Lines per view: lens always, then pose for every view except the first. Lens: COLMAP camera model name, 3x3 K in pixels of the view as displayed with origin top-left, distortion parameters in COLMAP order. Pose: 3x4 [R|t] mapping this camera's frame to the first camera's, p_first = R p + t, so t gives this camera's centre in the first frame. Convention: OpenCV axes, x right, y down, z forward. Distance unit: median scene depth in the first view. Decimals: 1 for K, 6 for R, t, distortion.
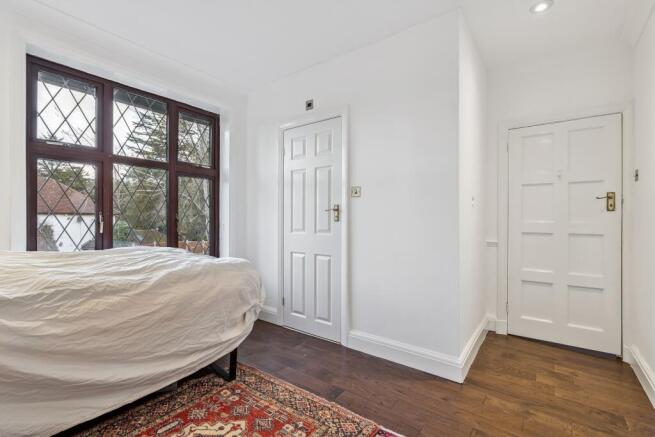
lens RADIAL K [[300.5, 0, 323.5], [0, 300.5, 219.1], [0, 0, 1]] dist [-0.002247, -0.000571]
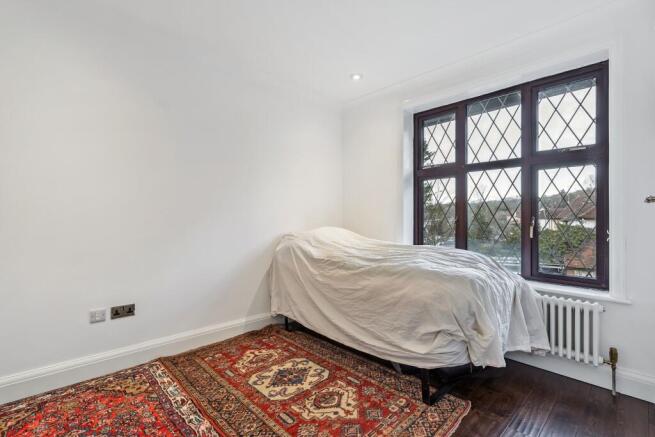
lens RADIAL K [[300.5, 0, 328.5], [0, 300.5, 218.6], [0, 0, 1]] dist [-0.002247, -0.000571]
pose [[-0.165373, -0.011494, -0.986164, 0.593528], [-0.007571, 0.999917, -0.010384, 0.003361], [0.986202, 0.005749, -0.165447, 0.821304]]
